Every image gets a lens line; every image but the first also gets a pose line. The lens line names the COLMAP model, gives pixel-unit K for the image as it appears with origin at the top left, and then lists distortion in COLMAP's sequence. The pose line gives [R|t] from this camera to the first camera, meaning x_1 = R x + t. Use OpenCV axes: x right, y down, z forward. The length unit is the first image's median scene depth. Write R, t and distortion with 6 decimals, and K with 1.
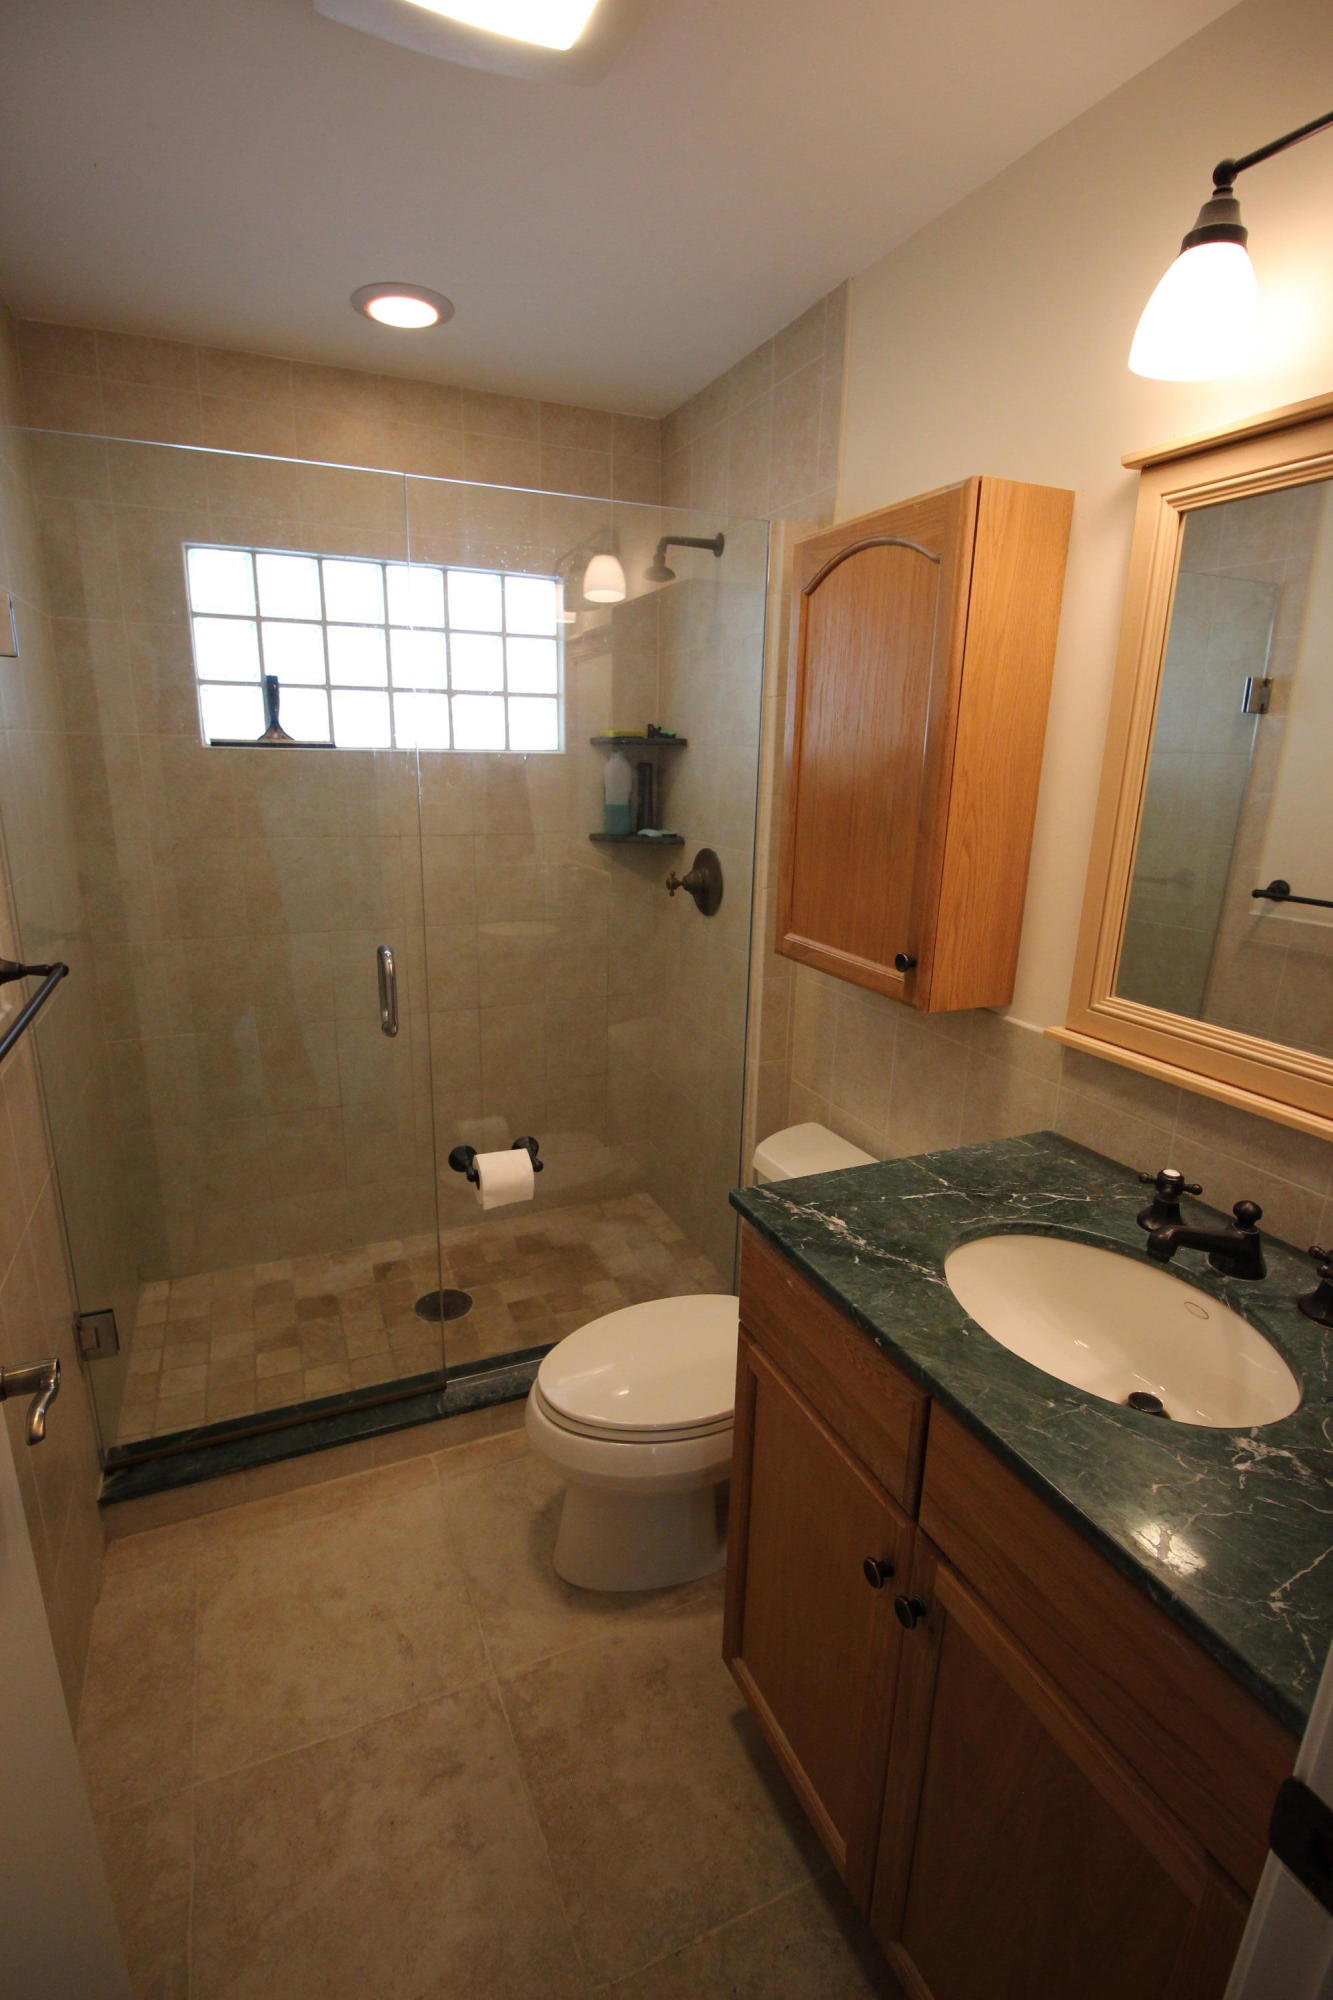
lens RADIAL K [[928.3, 0, 666.5], [0, 928.3, 1000.0], [0, 0, 1]] dist [-0.002342, -0.011395]
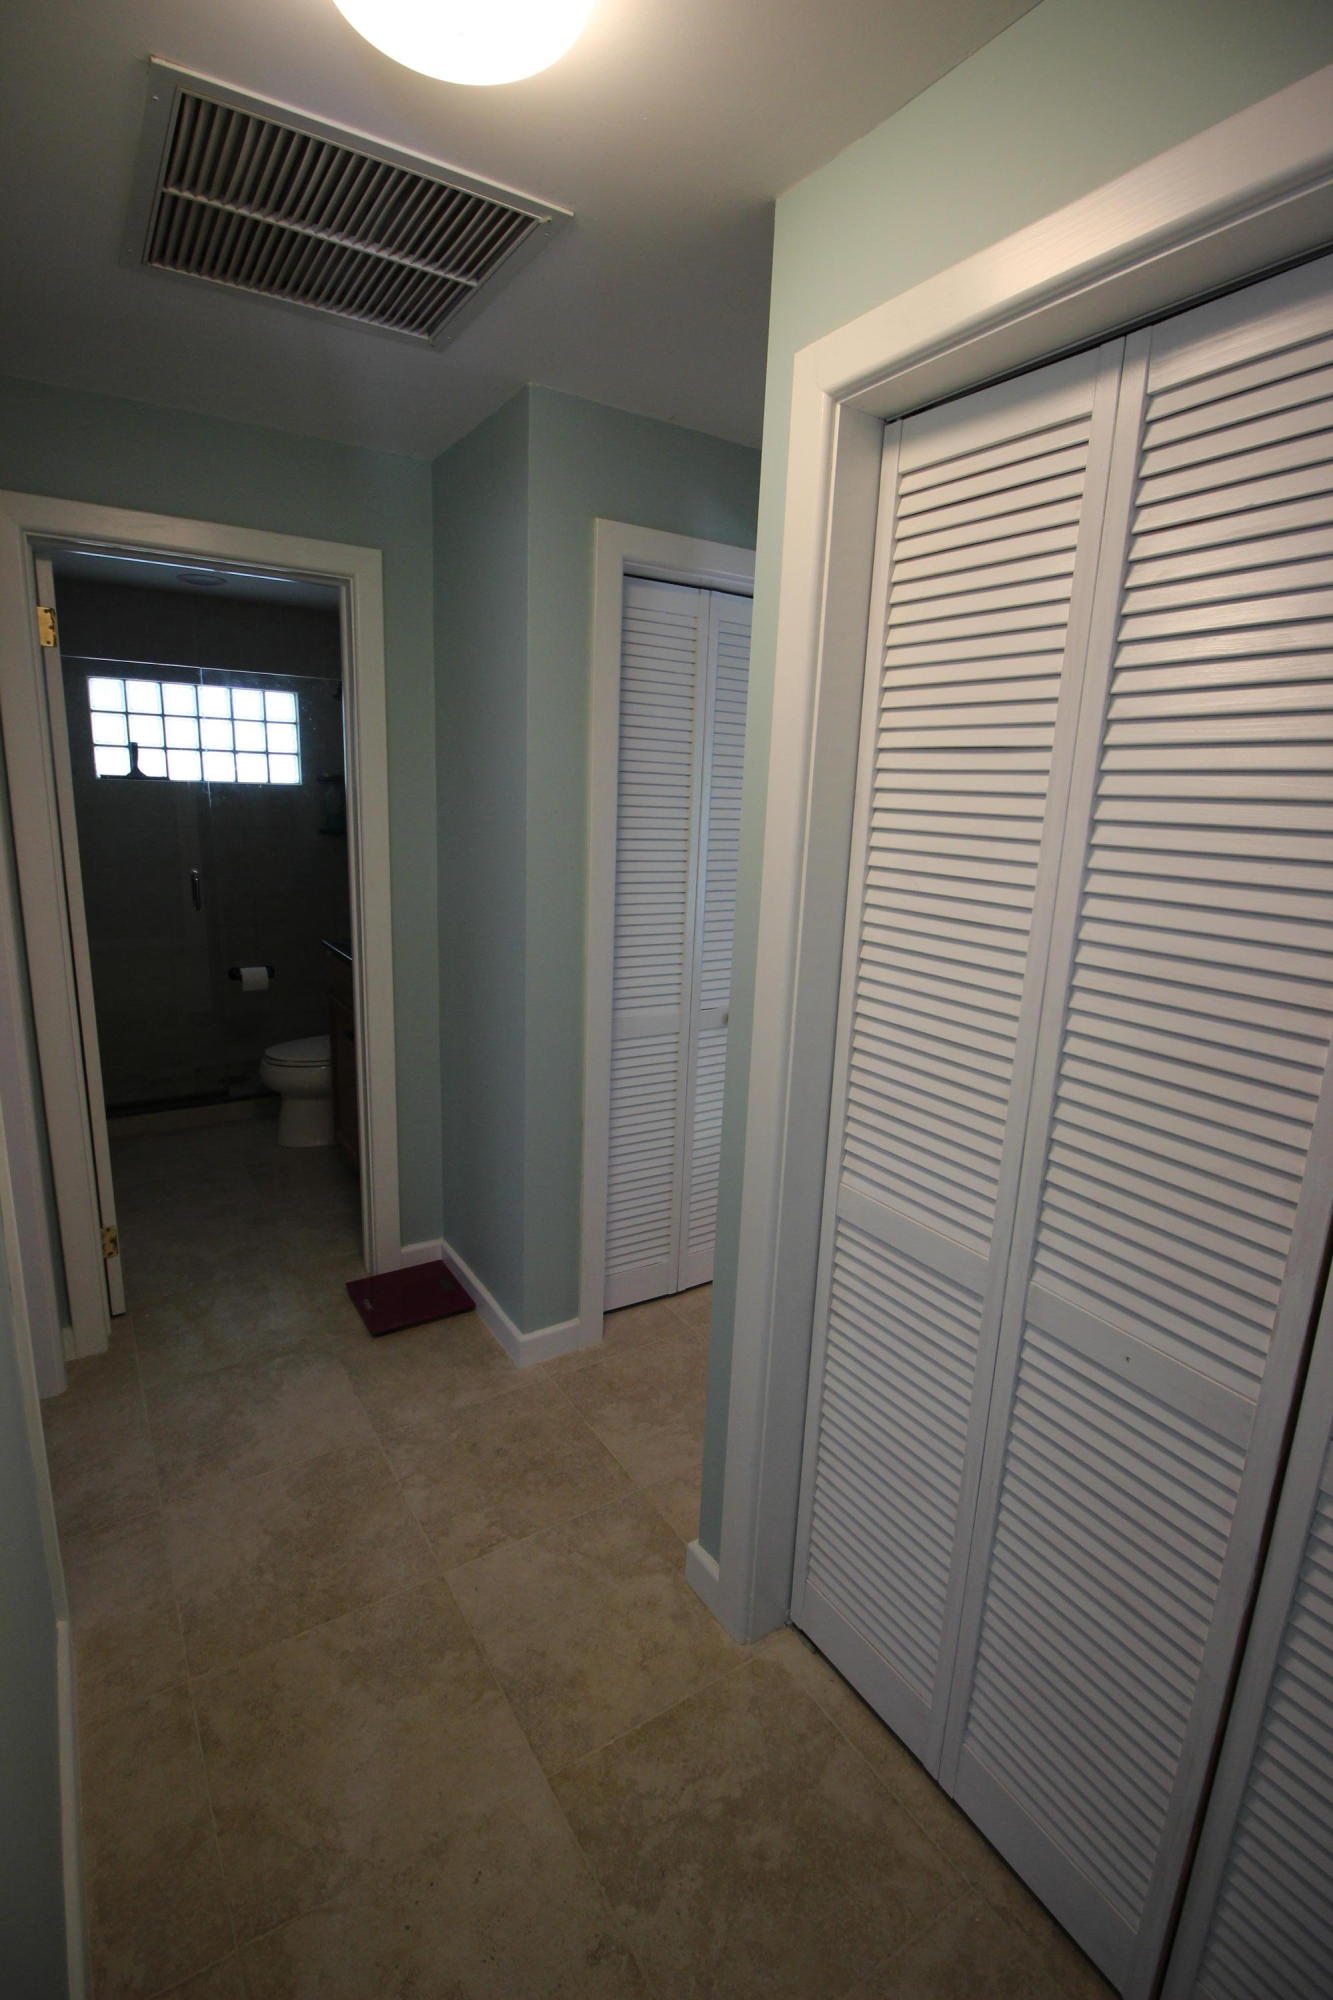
lens RADIAL K [[928.3, 0, 666.5], [0, 928.3, 1000.0], [0, 0, 1]] dist [-0.002342, -0.011395]
pose [[0.988601, -0.018740, 0.149388, 0.360163], [0.024488, 0.999025, -0.036725, 0.274470], [-0.148554, 0.039965, 0.988096, -1.015460]]
